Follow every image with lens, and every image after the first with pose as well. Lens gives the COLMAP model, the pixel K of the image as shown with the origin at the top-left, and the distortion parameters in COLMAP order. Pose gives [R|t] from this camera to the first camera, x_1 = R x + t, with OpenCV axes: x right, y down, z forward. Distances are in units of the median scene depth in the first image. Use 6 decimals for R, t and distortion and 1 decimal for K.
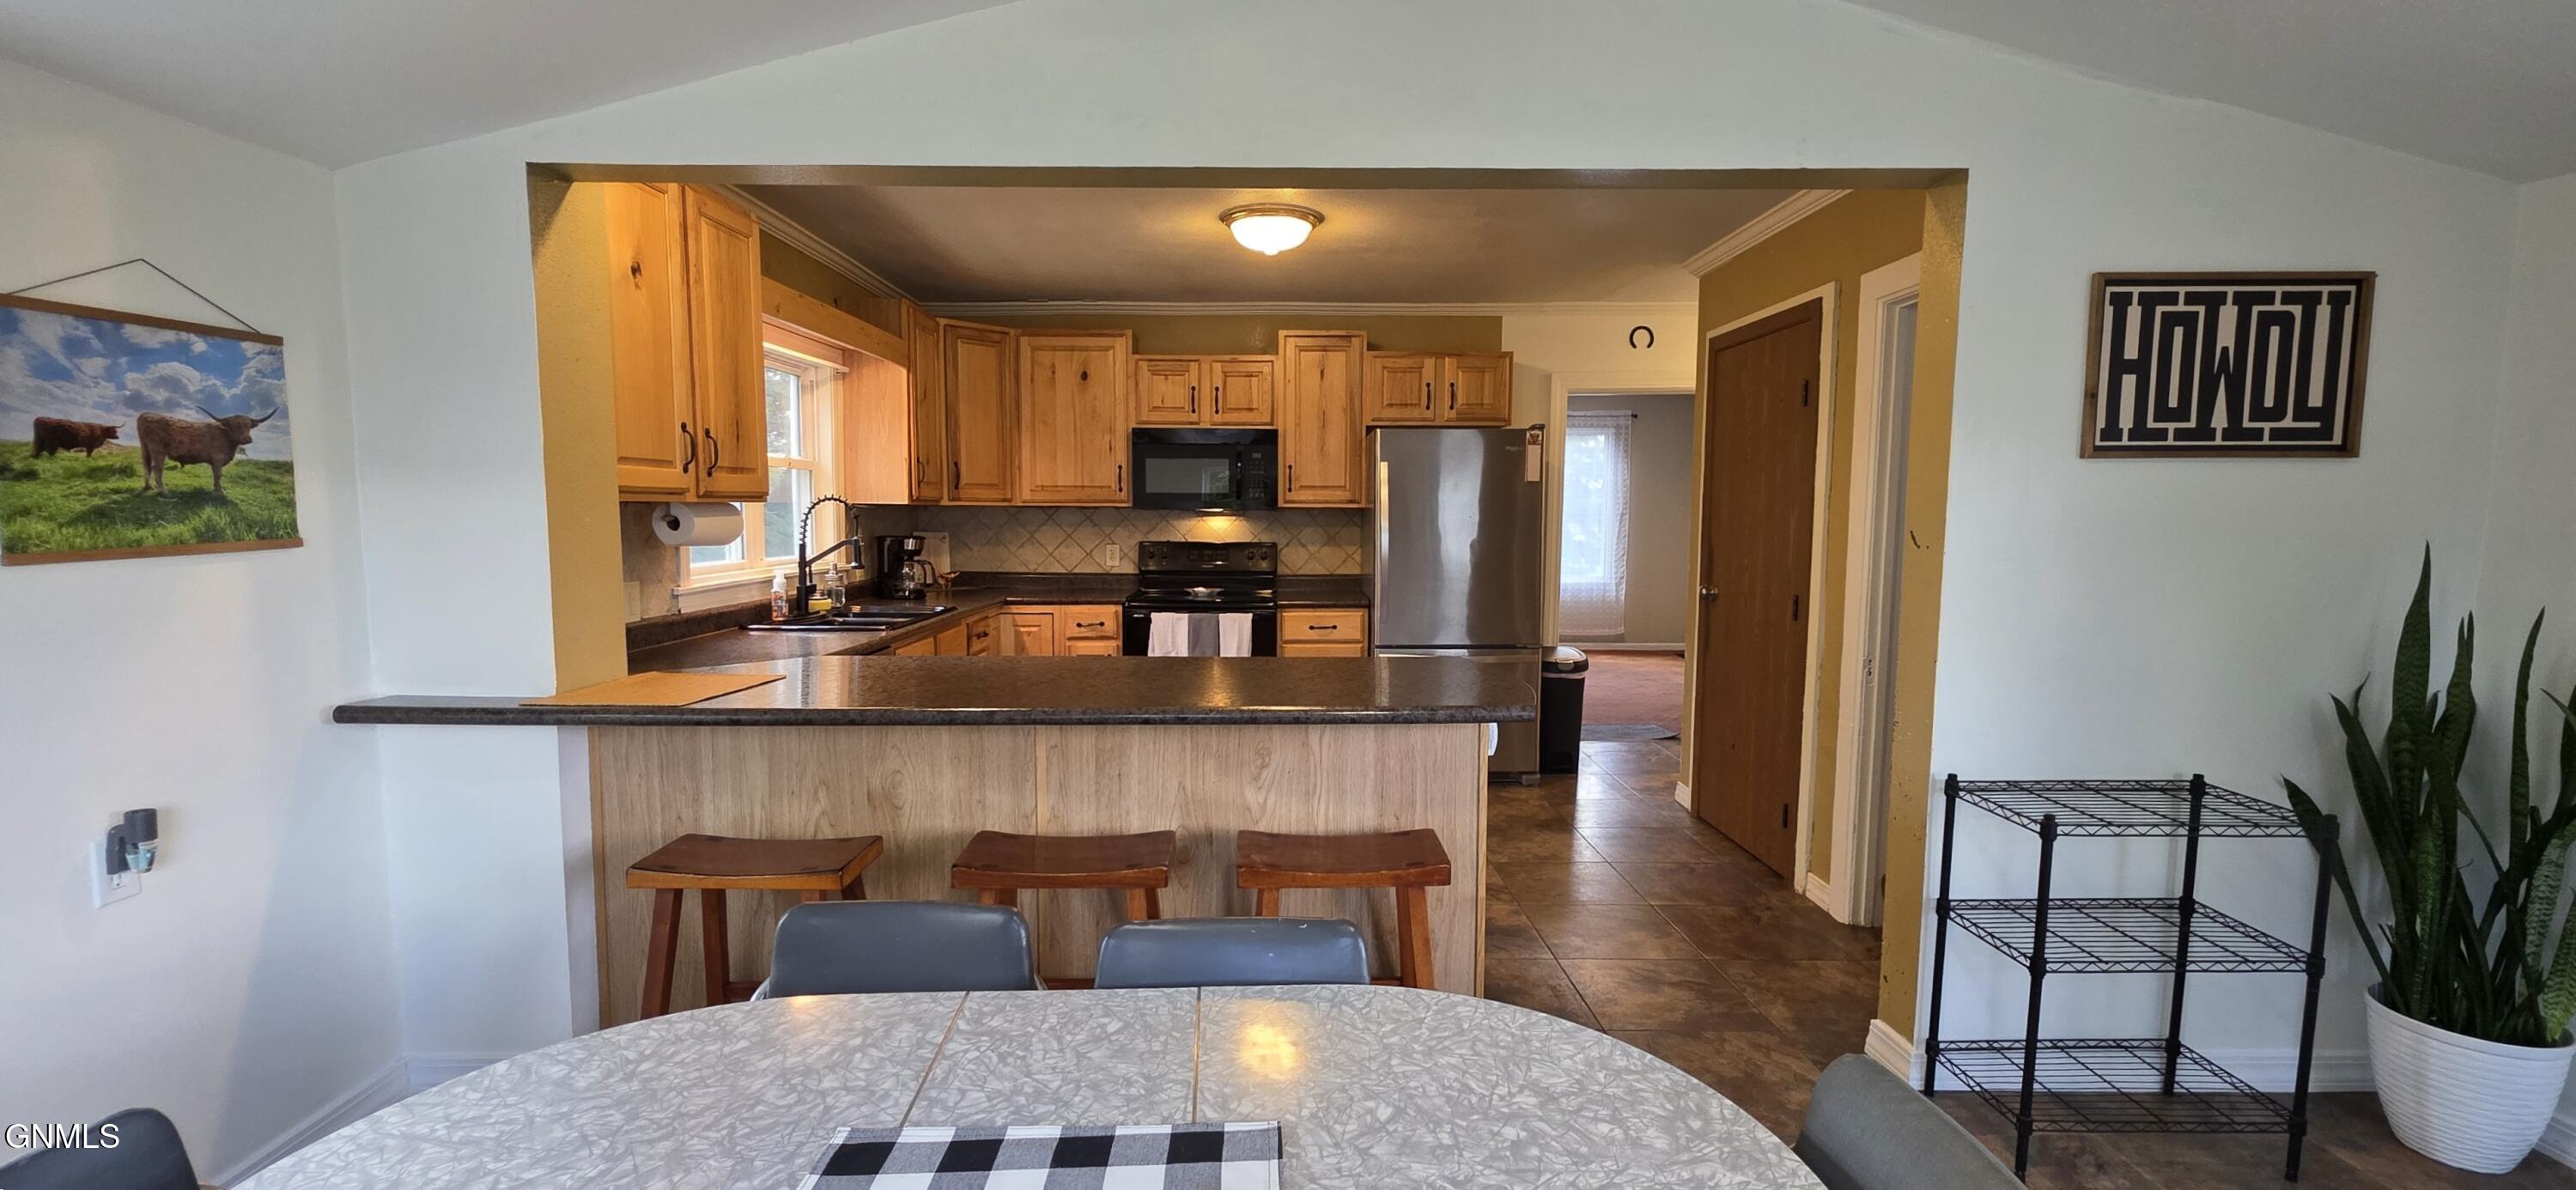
lens RADIAL K [[1083.1, 0, 1288.0], [0, 1083.1, 595.0], [0, 0, 1]] dist [0.000712, 0.000084]
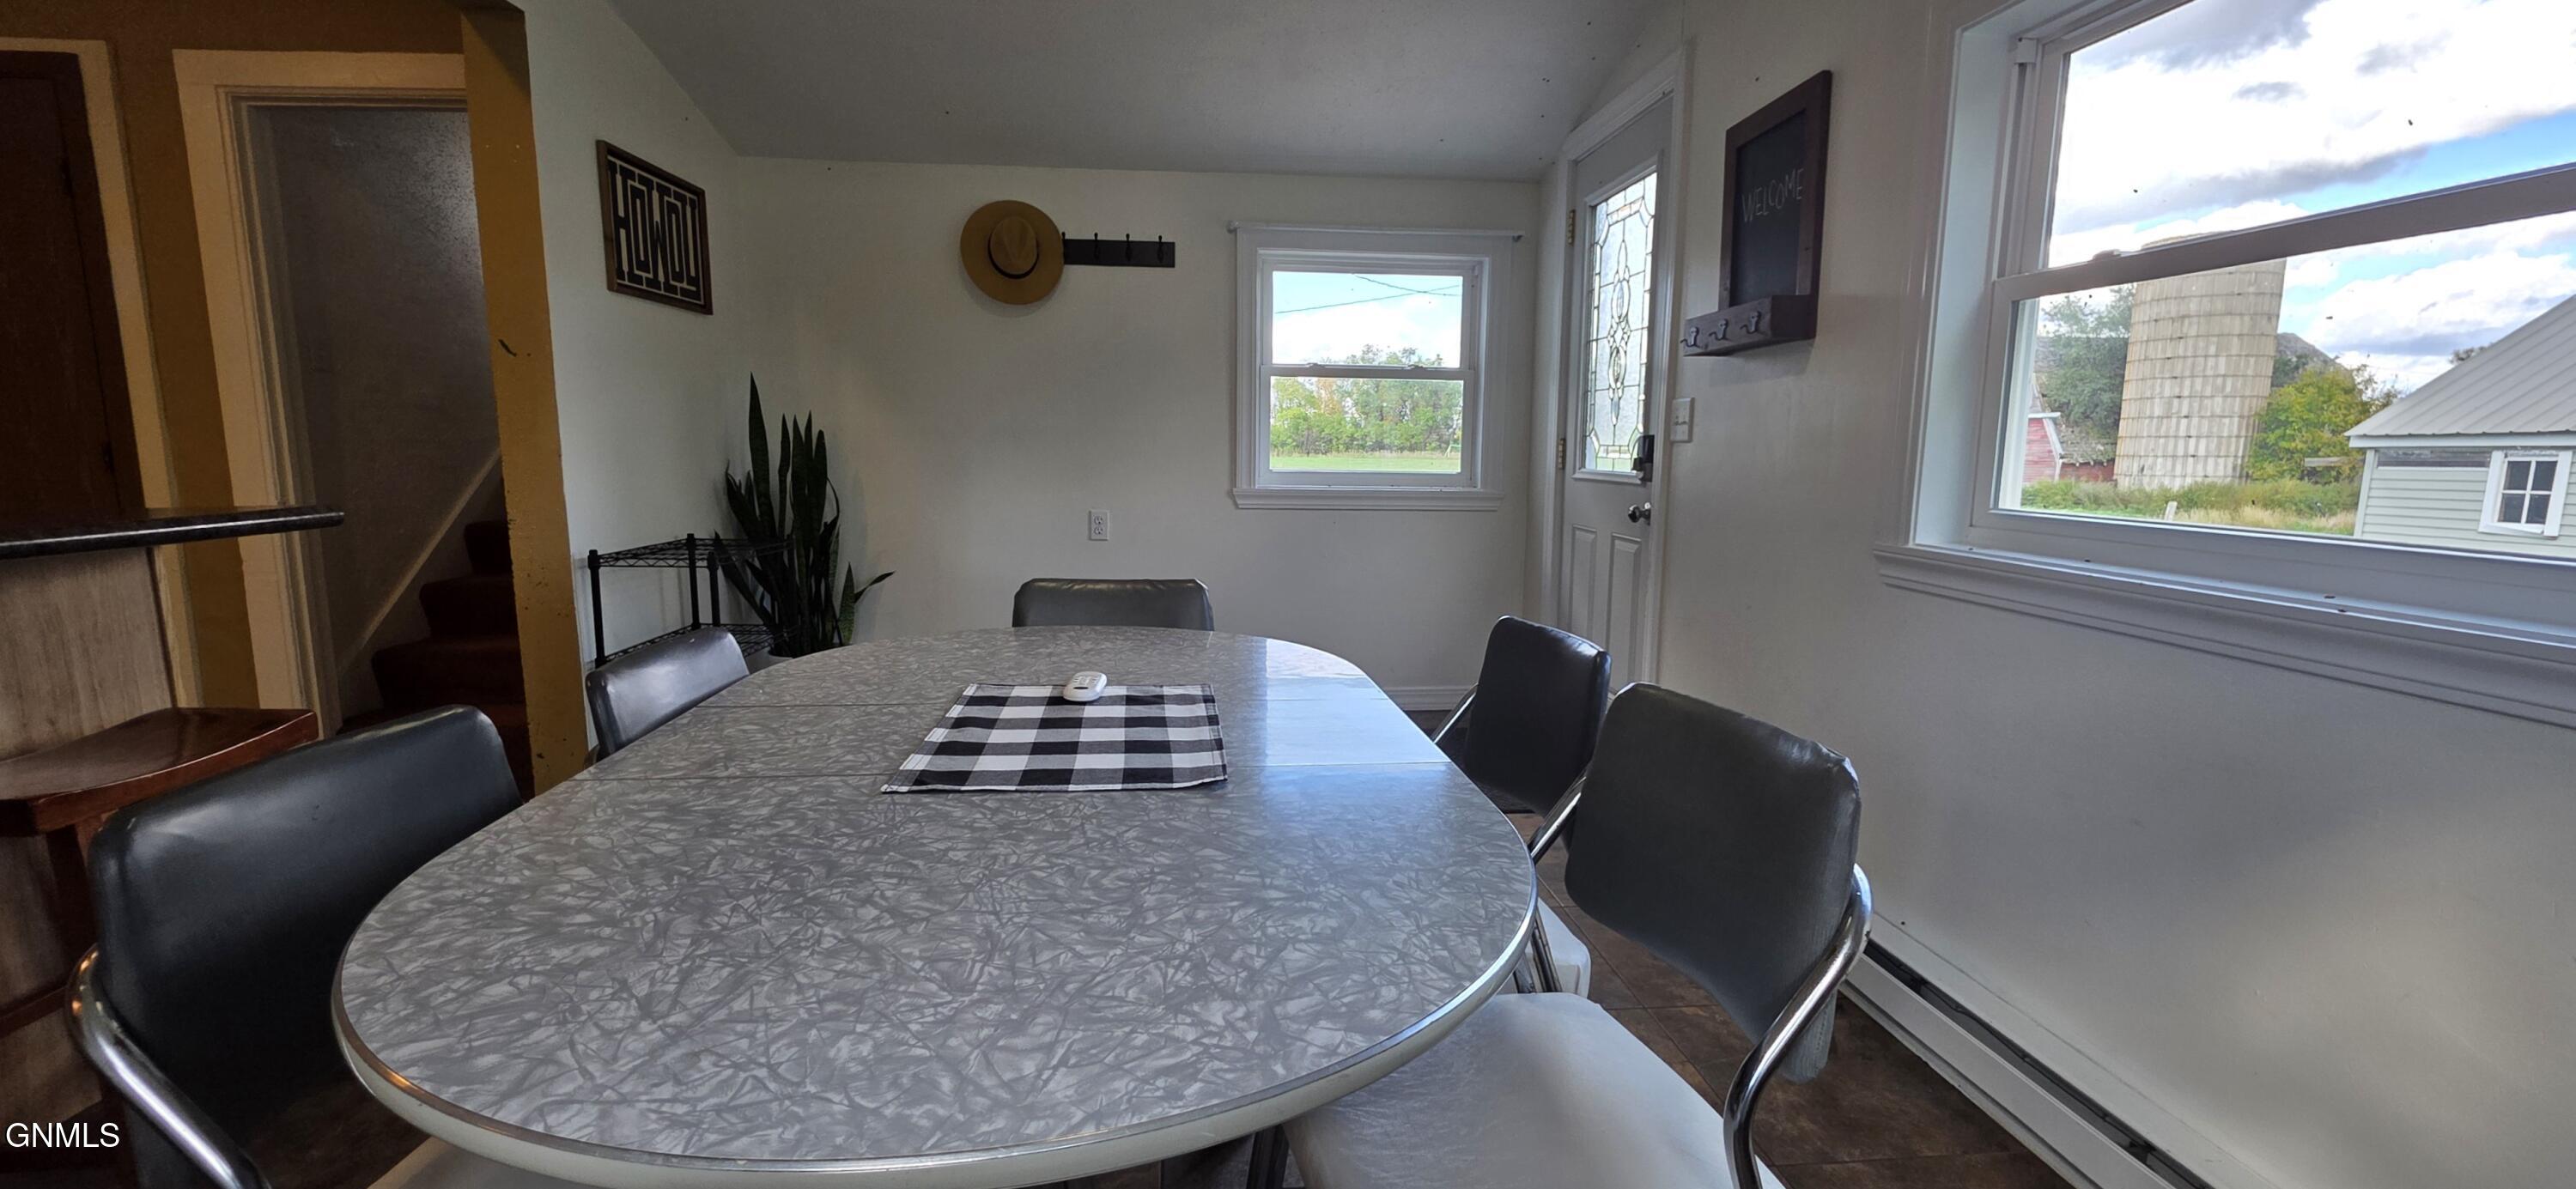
lens RADIAL K [[1083.0, 0, 1288.0], [0, 1083.0, 594.5], [0, 0, 1]] dist [0.000712, 0.000084]
pose [[-0.070916, -0.138474, 0.987824, -0.615853], [0.079154, 0.986413, 0.143959, 0.103453], [-0.994337, 0.088399, -0.058991, 0.323103]]
